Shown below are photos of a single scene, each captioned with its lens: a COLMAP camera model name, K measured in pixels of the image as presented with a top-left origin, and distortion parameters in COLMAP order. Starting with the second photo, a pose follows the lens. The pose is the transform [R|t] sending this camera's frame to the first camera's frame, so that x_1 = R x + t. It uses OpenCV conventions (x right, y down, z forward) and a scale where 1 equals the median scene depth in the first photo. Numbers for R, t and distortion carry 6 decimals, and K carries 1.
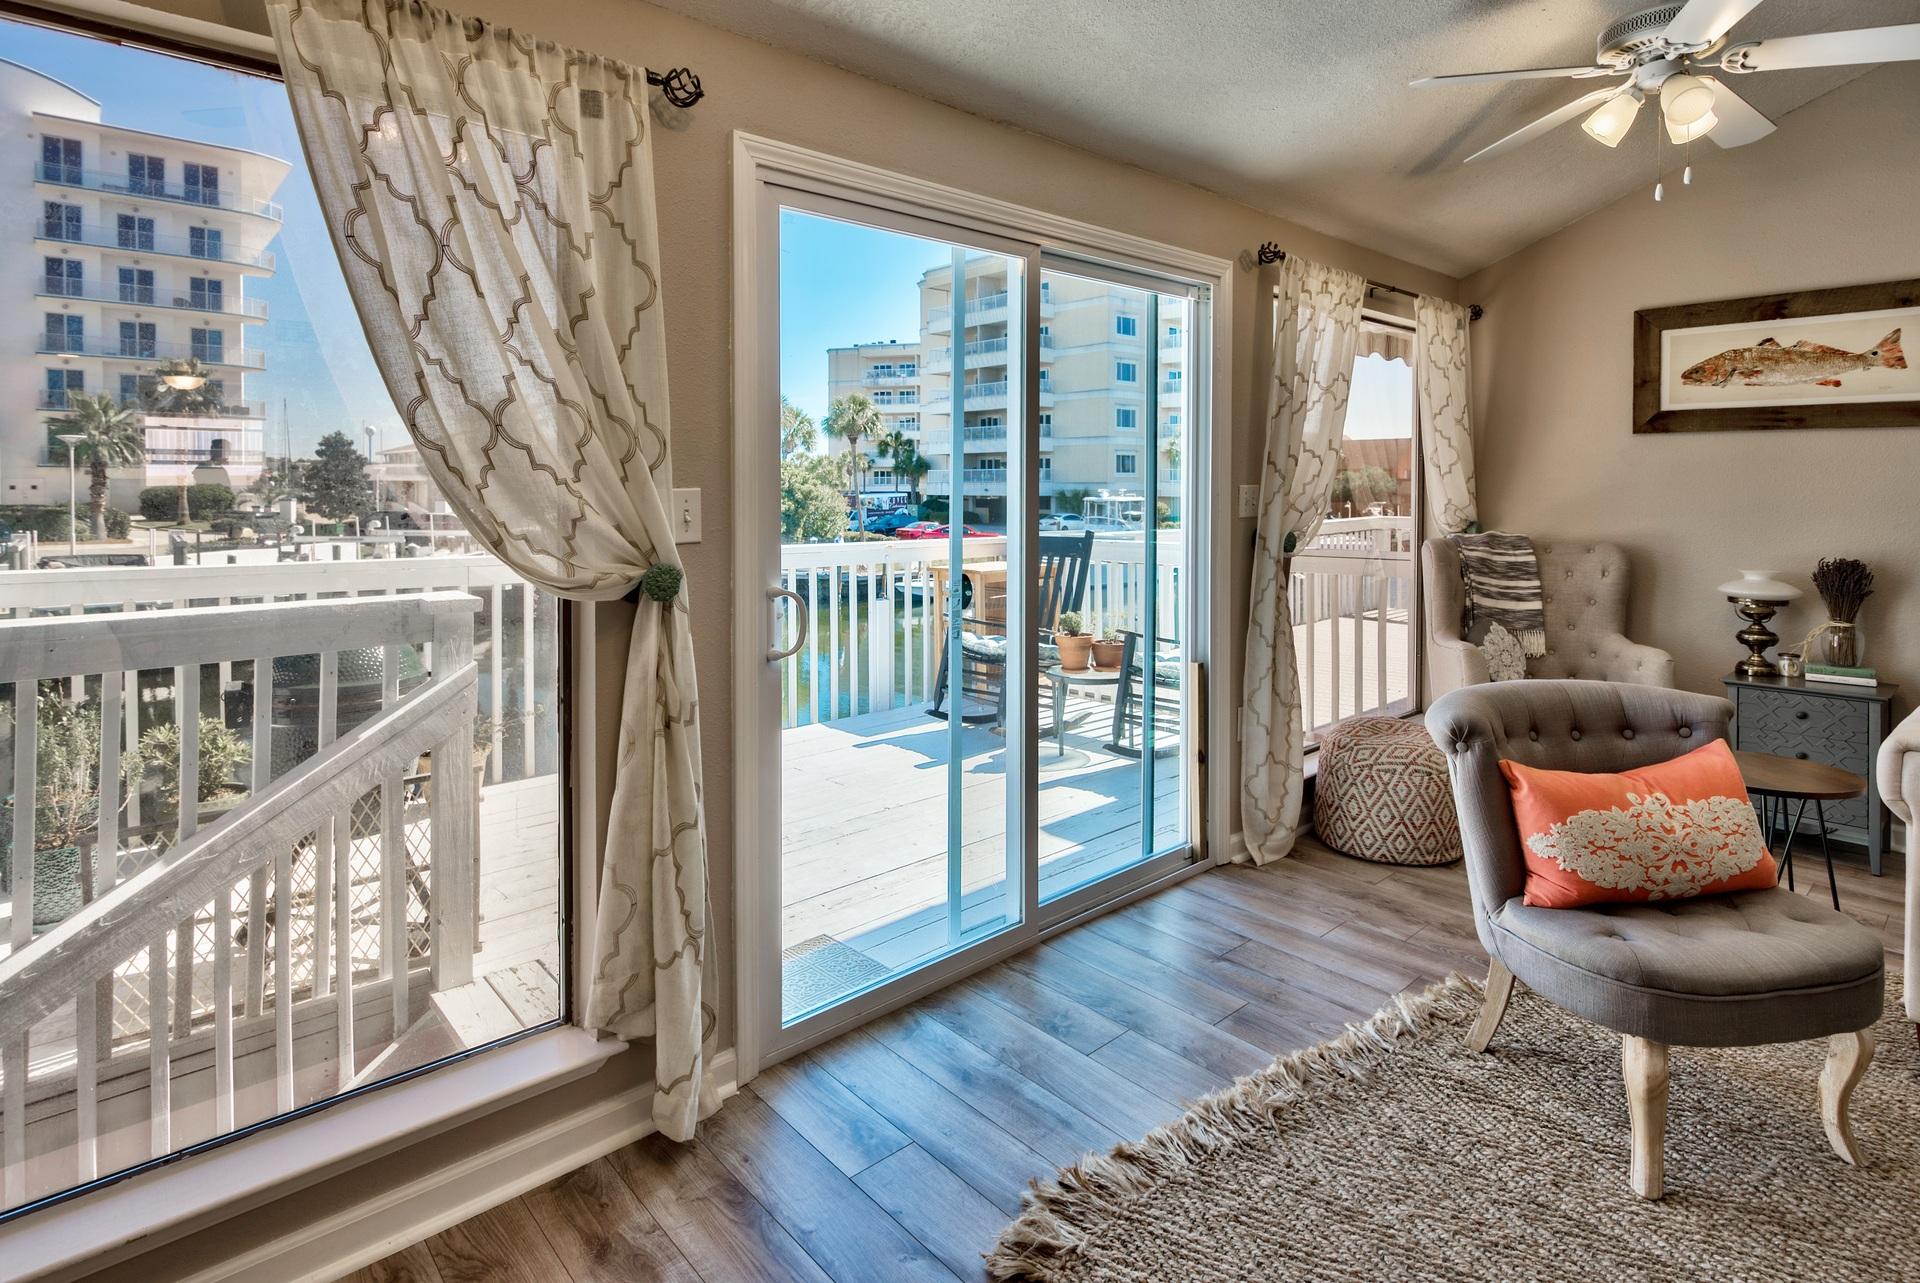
lens RADIAL K [[969.5, 0, 945.5], [0, 969.5, 500.6], [0, 0, 1]] dist [0.003198, -0.003229]
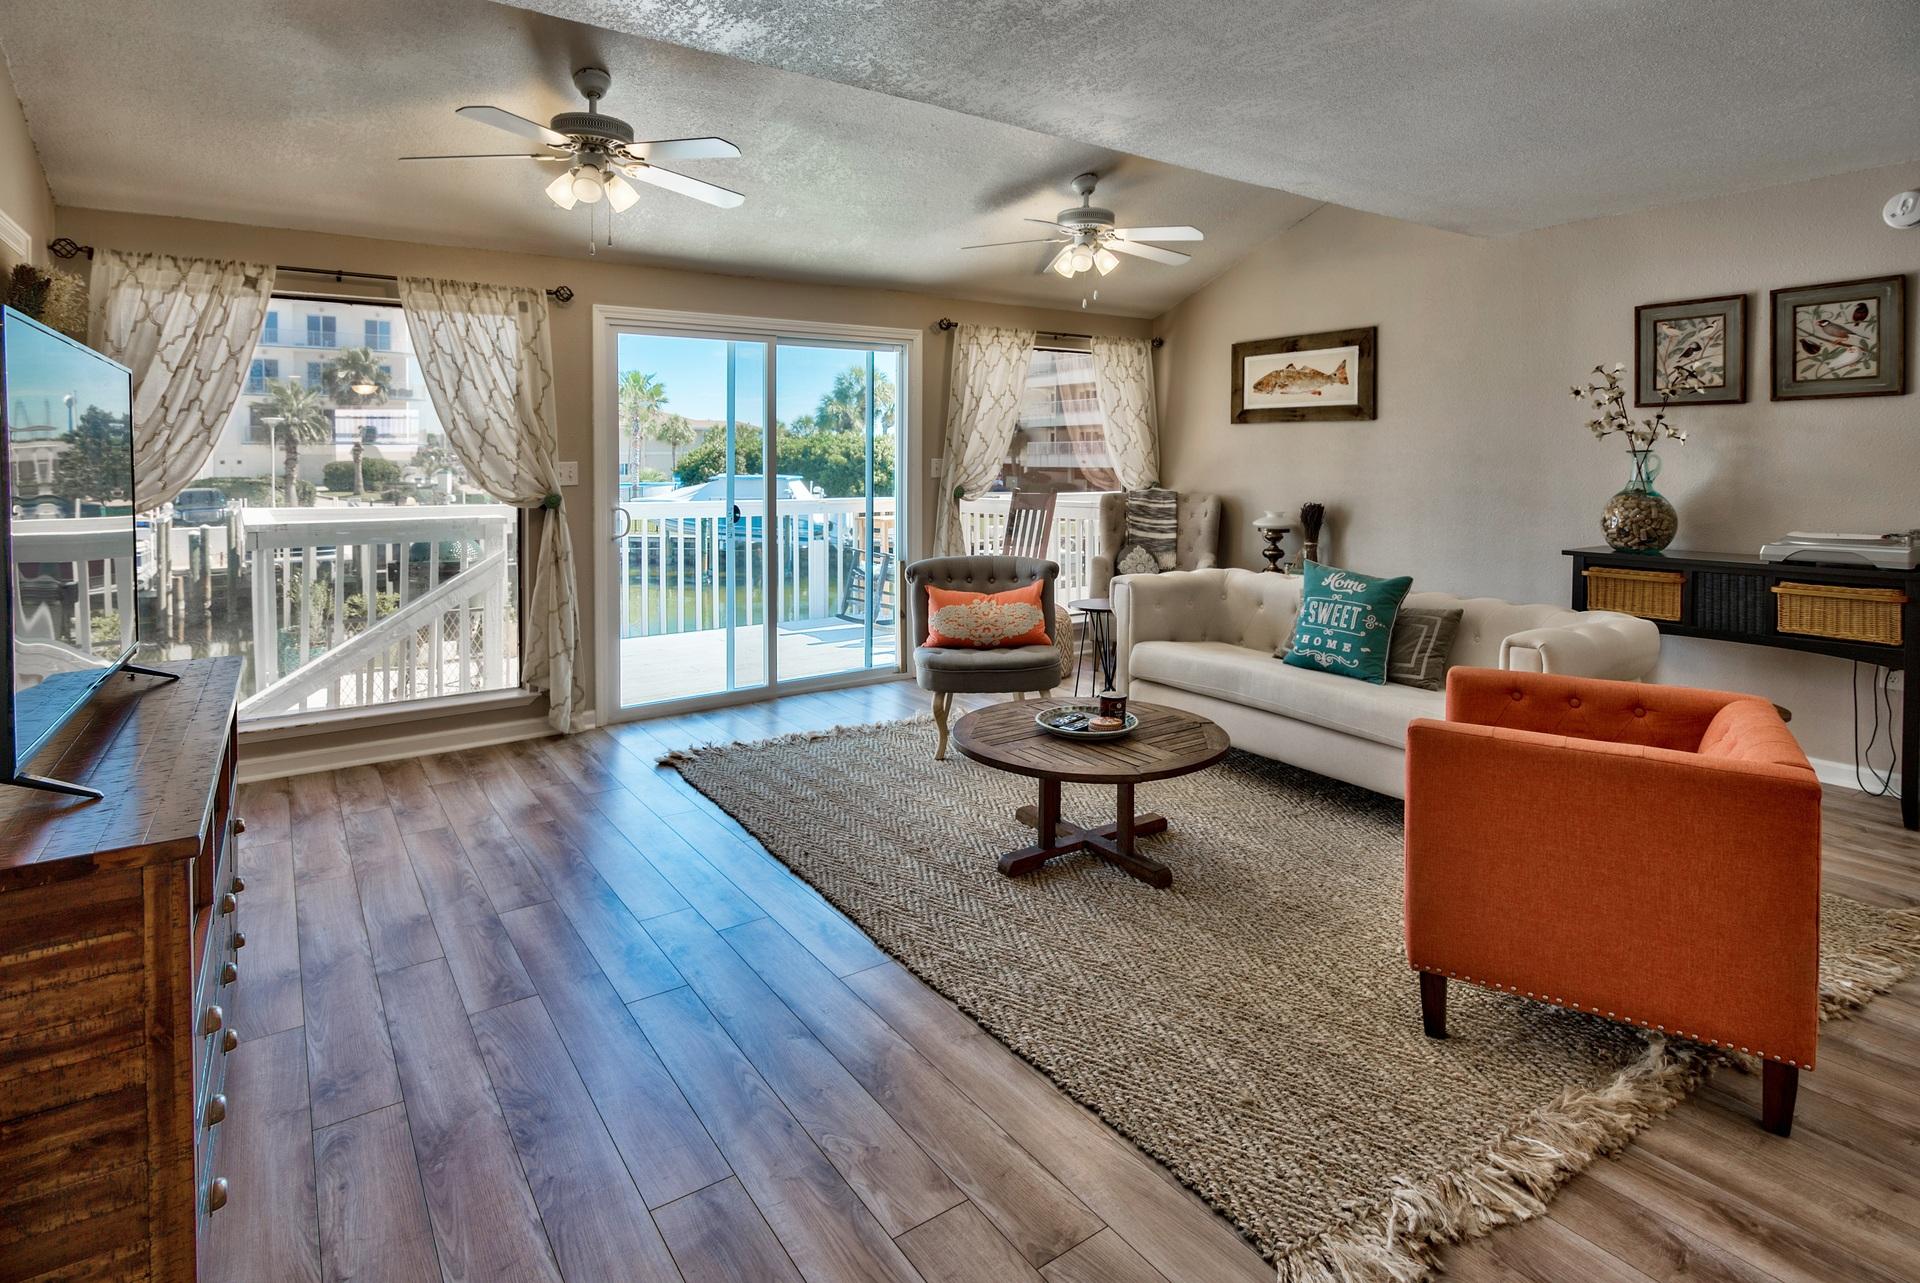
lens RADIAL K [[969.5, 0, 938.8], [0, 969.5, 467.5], [0, 0, 1]] dist [0.003198, -0.003229]
pose [[0.992049, -0.002739, -0.125820, 0.496849], [0.002098, 0.999984, -0.005223, 0.008322], [0.125832, 0.004917, 0.992039, -0.657463]]
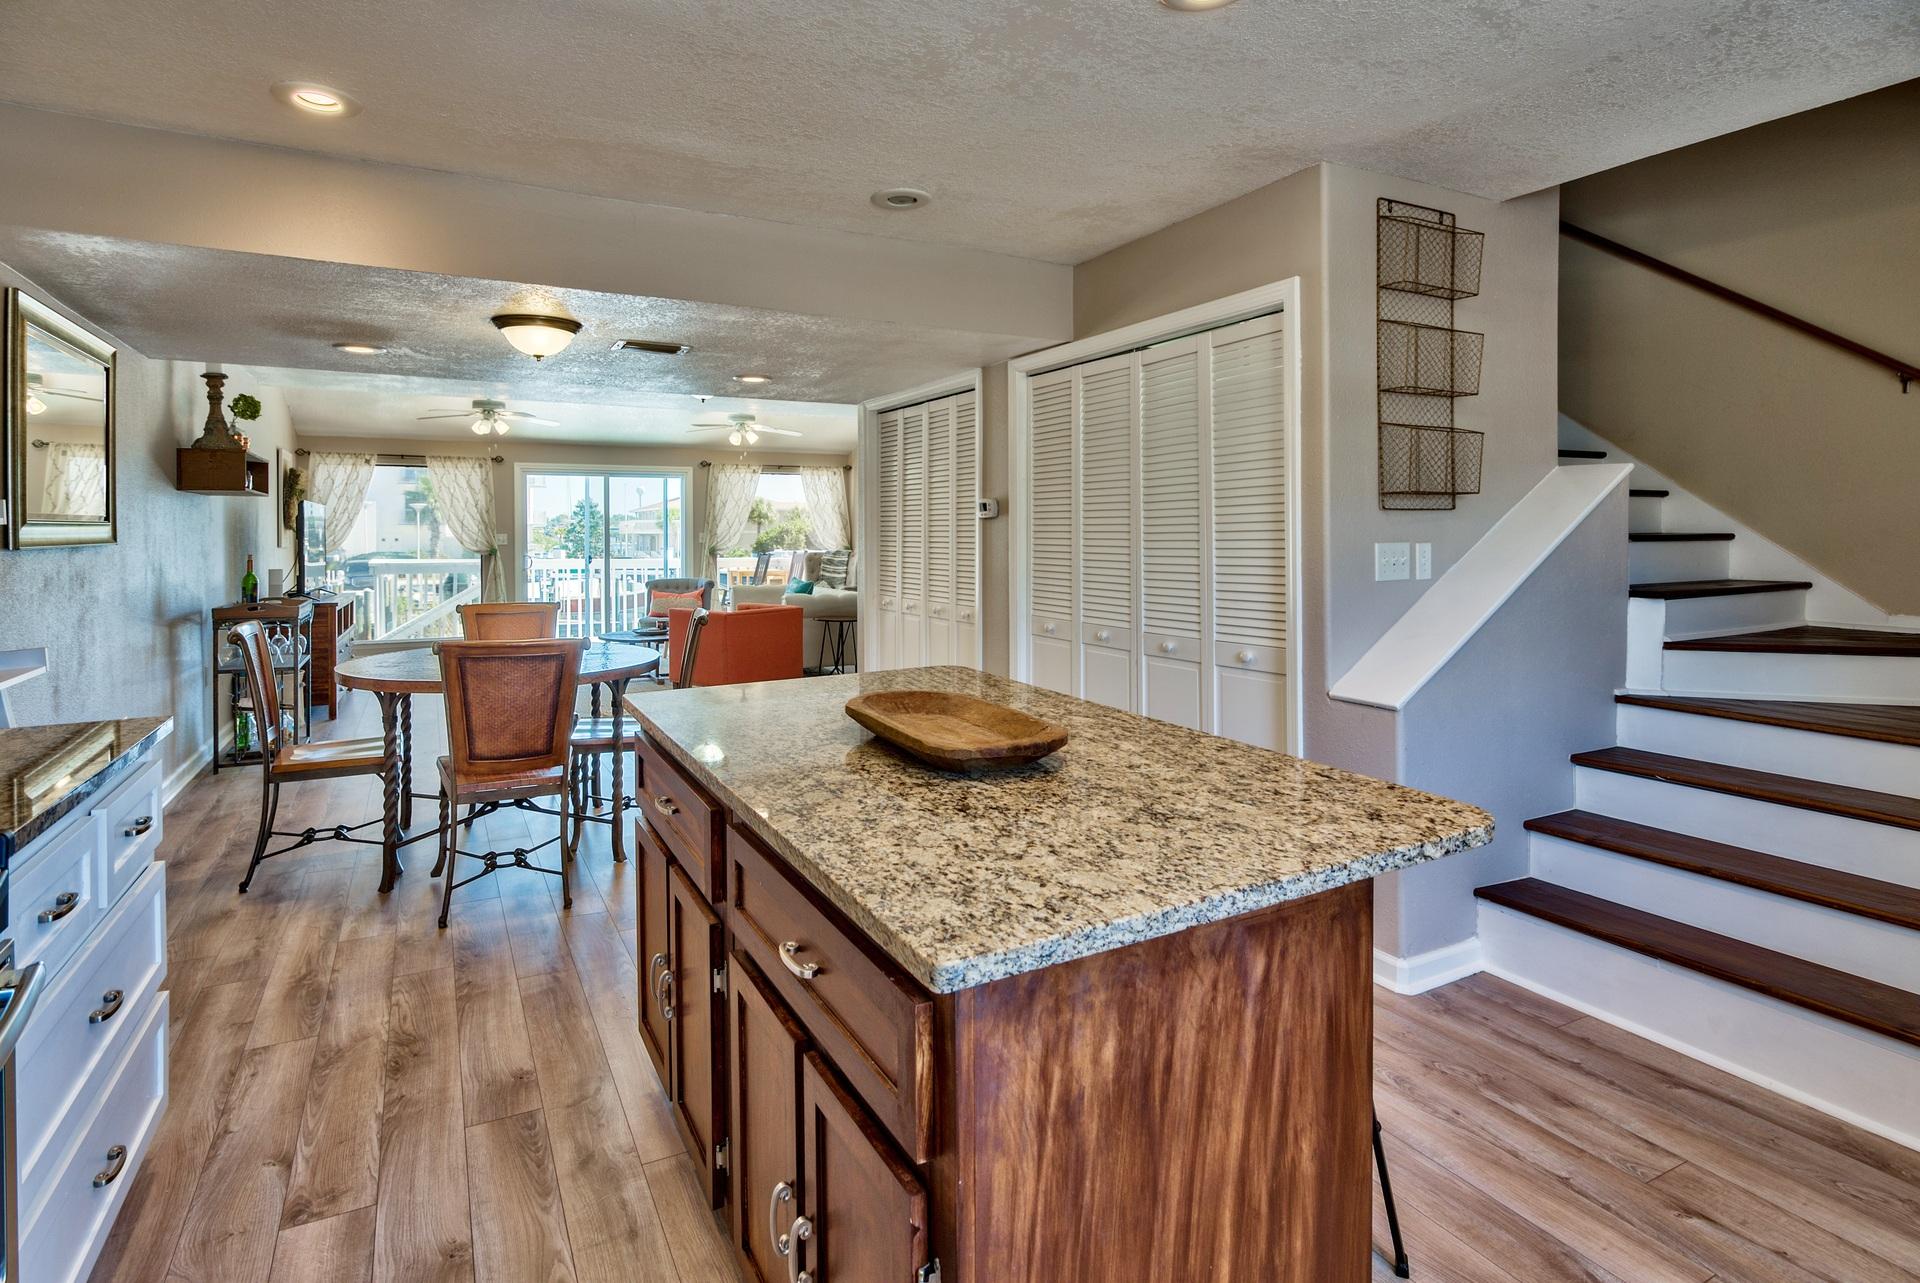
lens RADIAL K [[969.5, 0, 909.7], [0, 969.5, 527.9], [0, 0, 1]] dist [0.003198, -0.003229]
pose [[0.964240, -0.005268, -0.264979, 1.739397], [-0.001380, 0.999689, -0.024897, 0.044483], [0.265028, 0.024372, 0.963933, -1.851460]]
